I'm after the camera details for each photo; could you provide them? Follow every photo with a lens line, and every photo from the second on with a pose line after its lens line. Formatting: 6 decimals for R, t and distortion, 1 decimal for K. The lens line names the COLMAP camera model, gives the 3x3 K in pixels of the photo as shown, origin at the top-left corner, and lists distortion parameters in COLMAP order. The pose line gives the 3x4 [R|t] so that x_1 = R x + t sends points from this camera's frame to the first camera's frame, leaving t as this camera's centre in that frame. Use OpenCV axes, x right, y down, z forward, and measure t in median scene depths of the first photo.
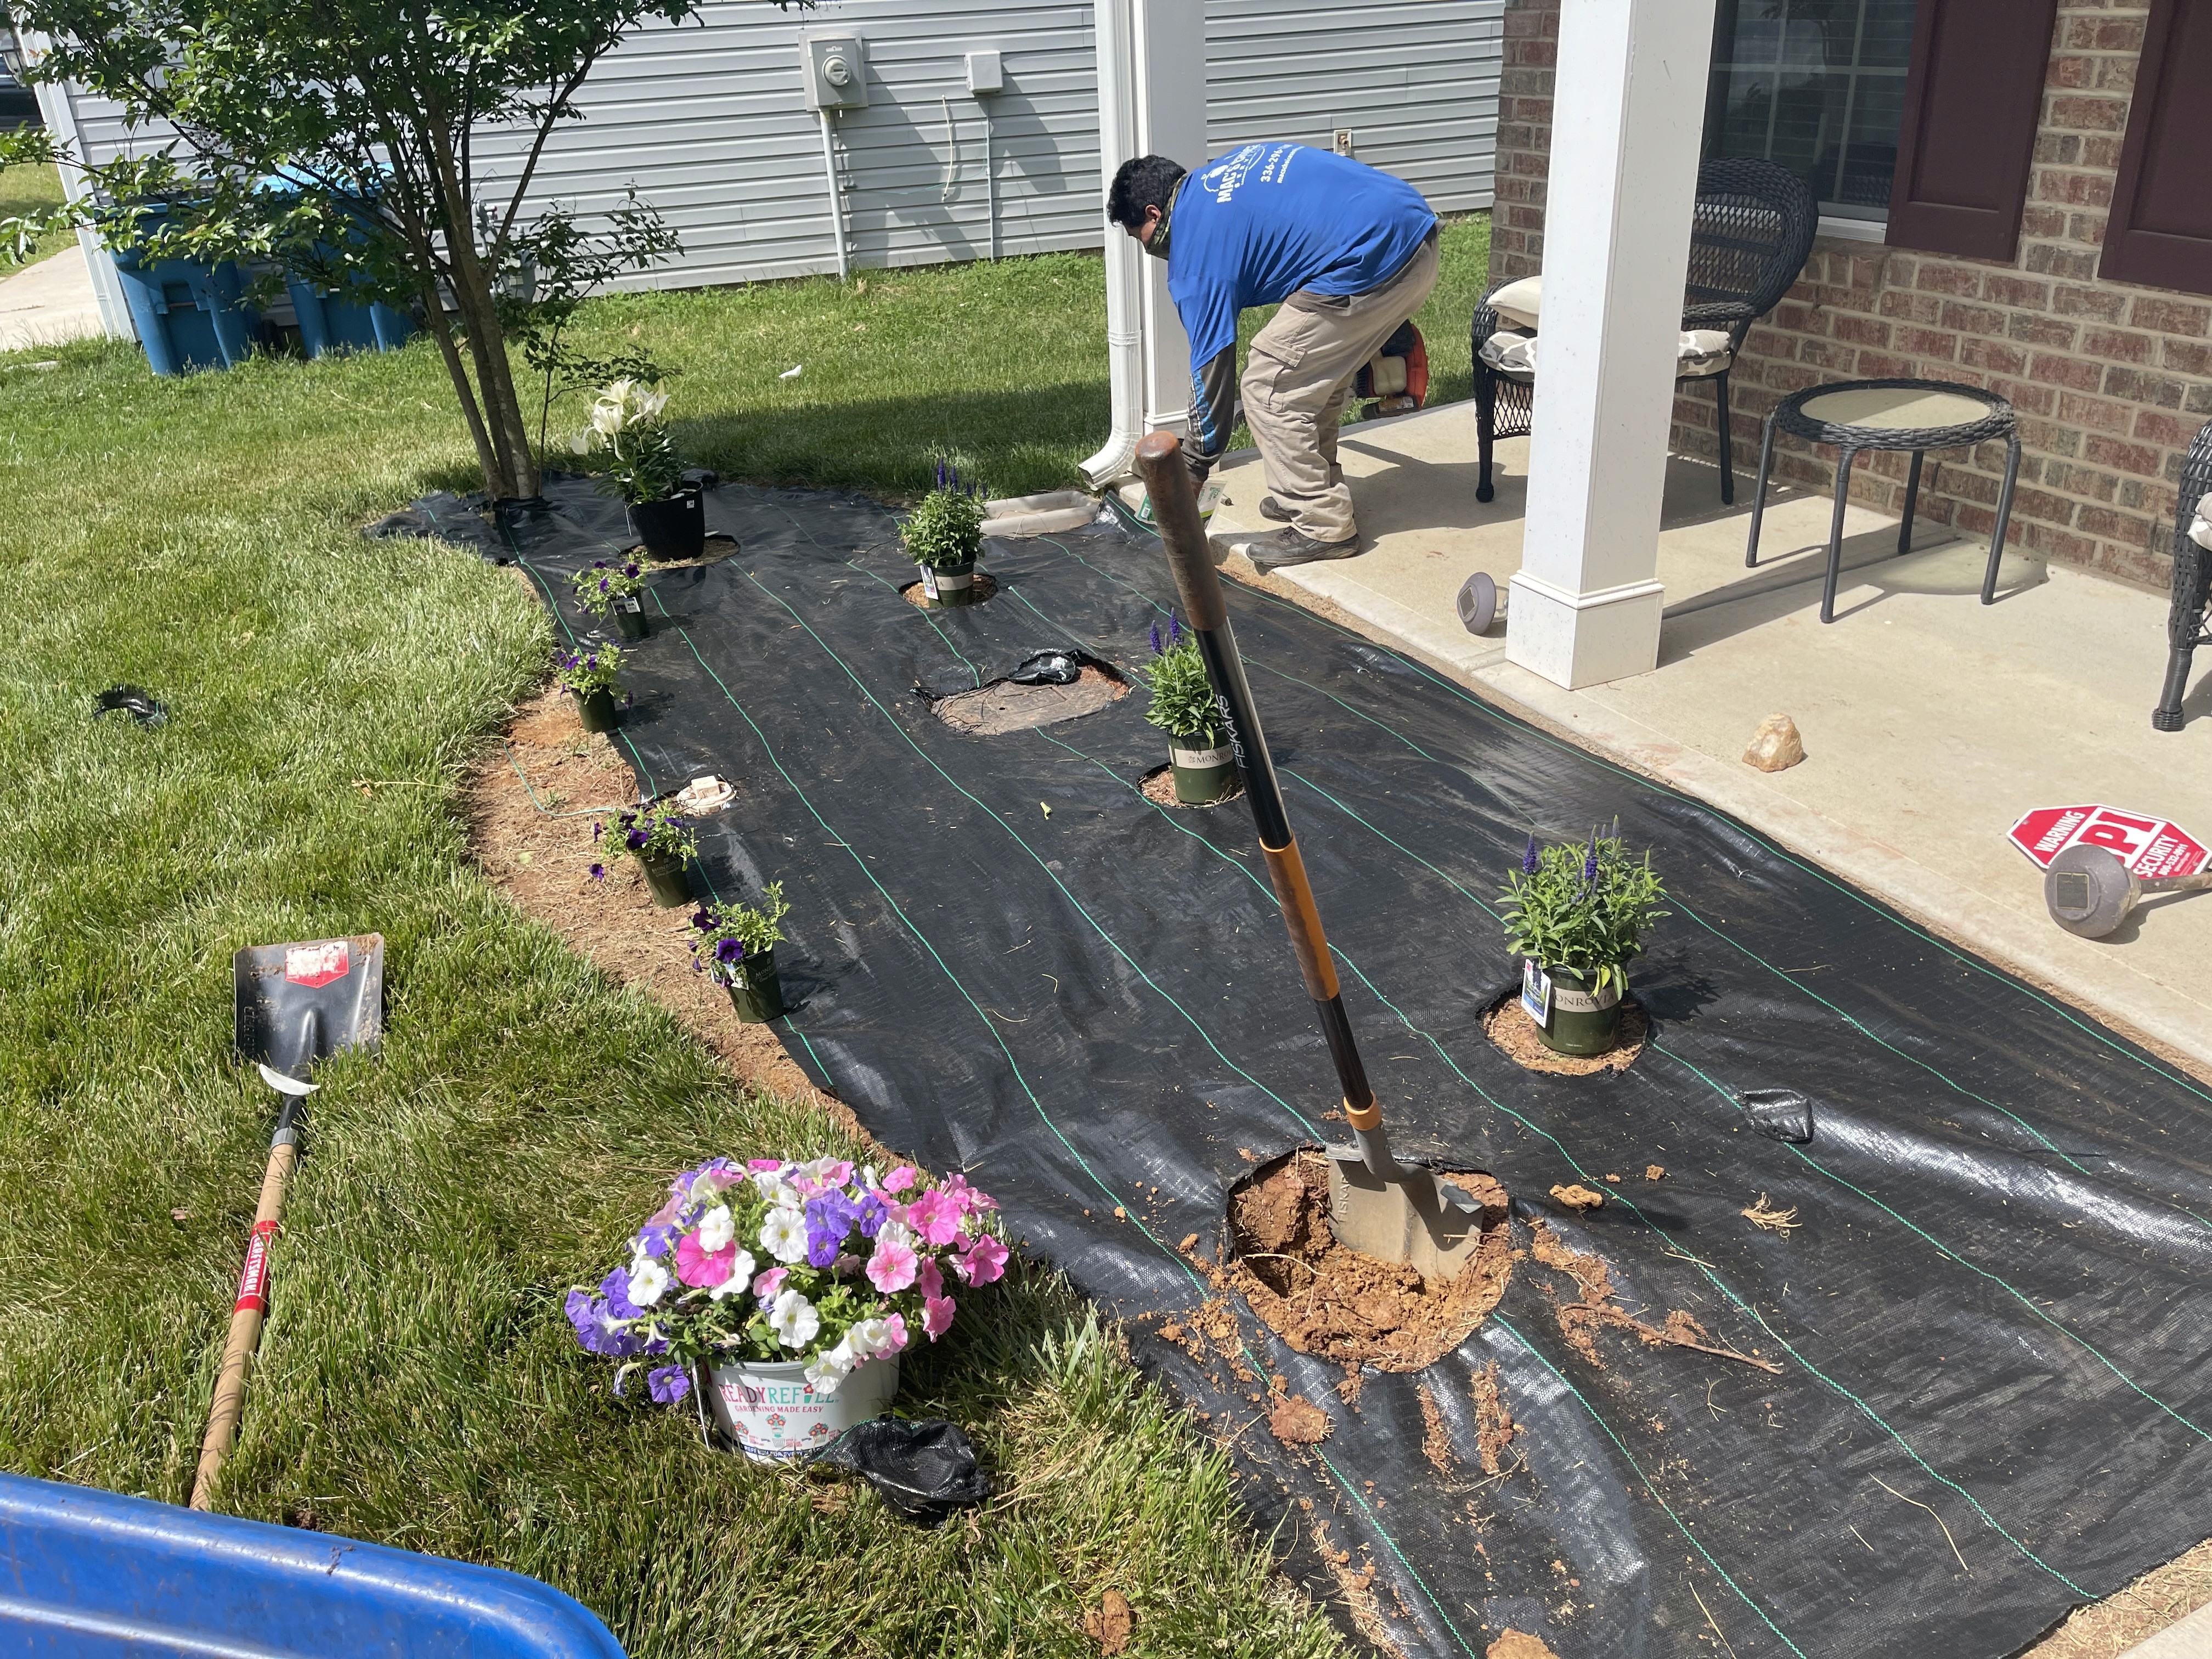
lens RADIAL K [[1666.8, 0, 1106.0], [0, 1666.8, 829.5], [0, 0, 1]] dist [0.103520, -0.130722]
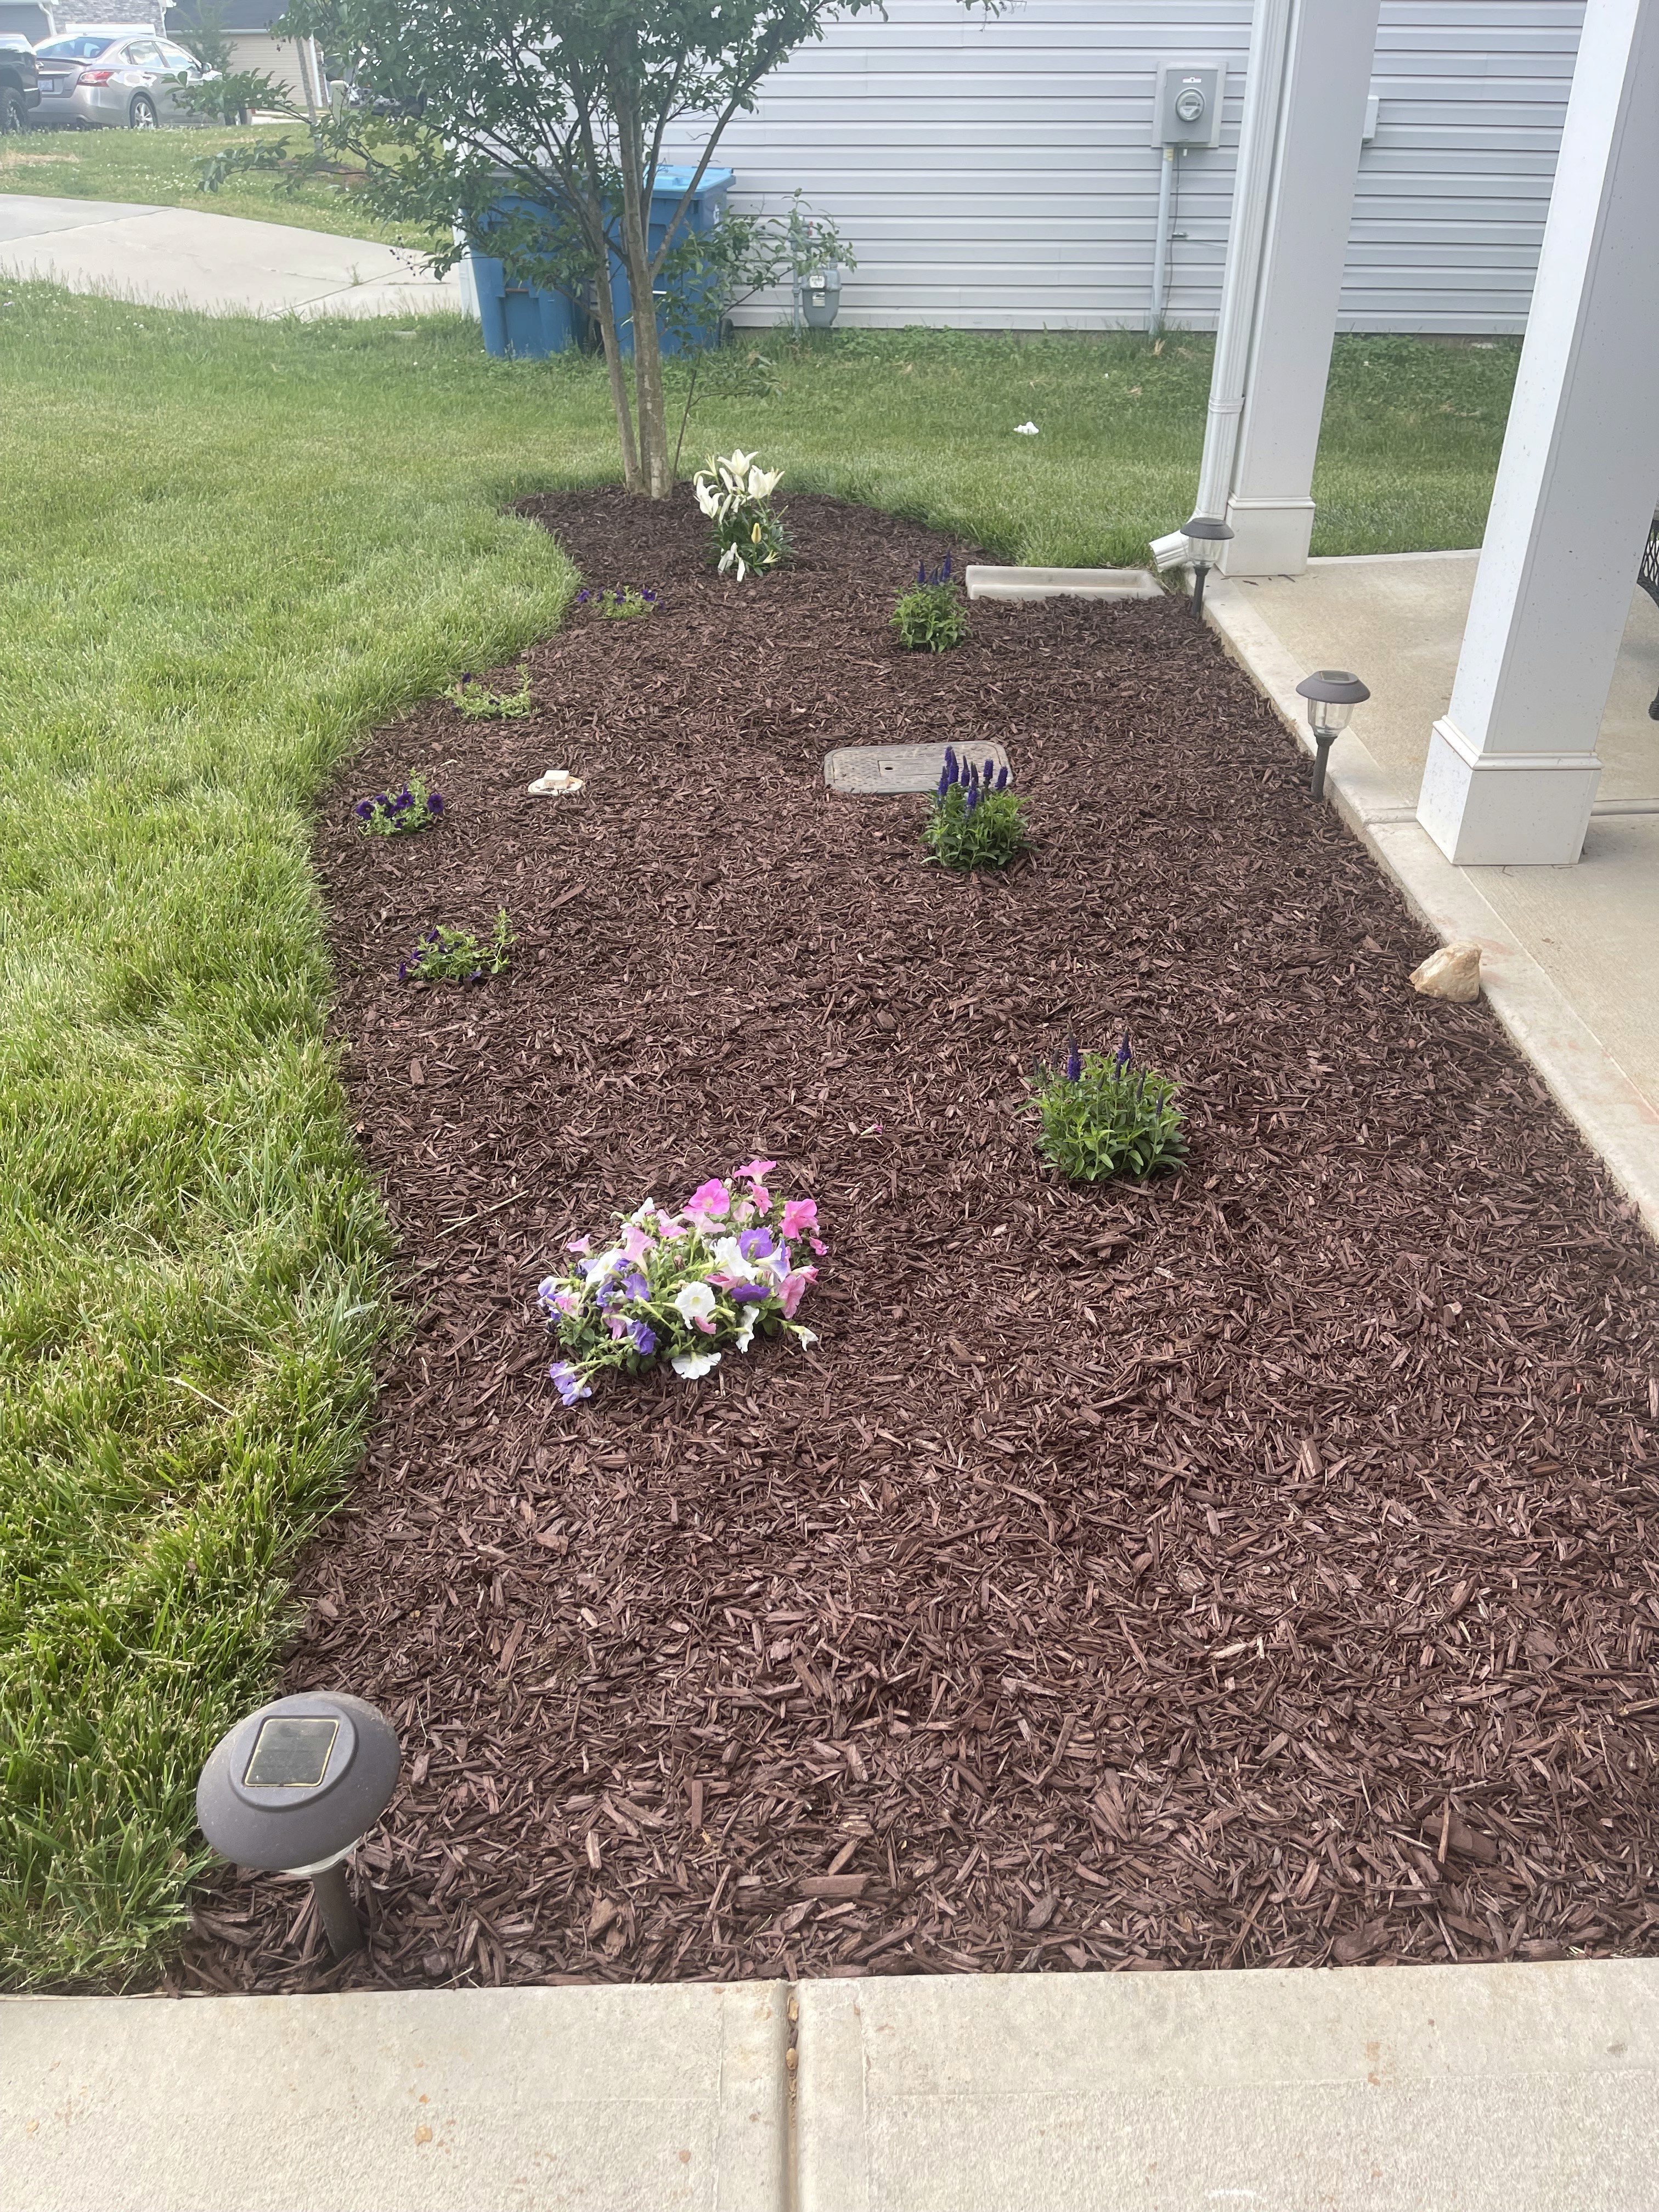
lens RADIAL K [[1666.8, 0, 829.5], [0, 1666.8, 1106.0], [0, 0, 1]] dist [0.103520, -0.130722]
pose [[0.915916, 0.255875, -0.309234, 0.174245], [-0.222207, 0.964864, 0.140222, -0.008645], [0.334248, -0.059718, 0.940591, 0.046732]]
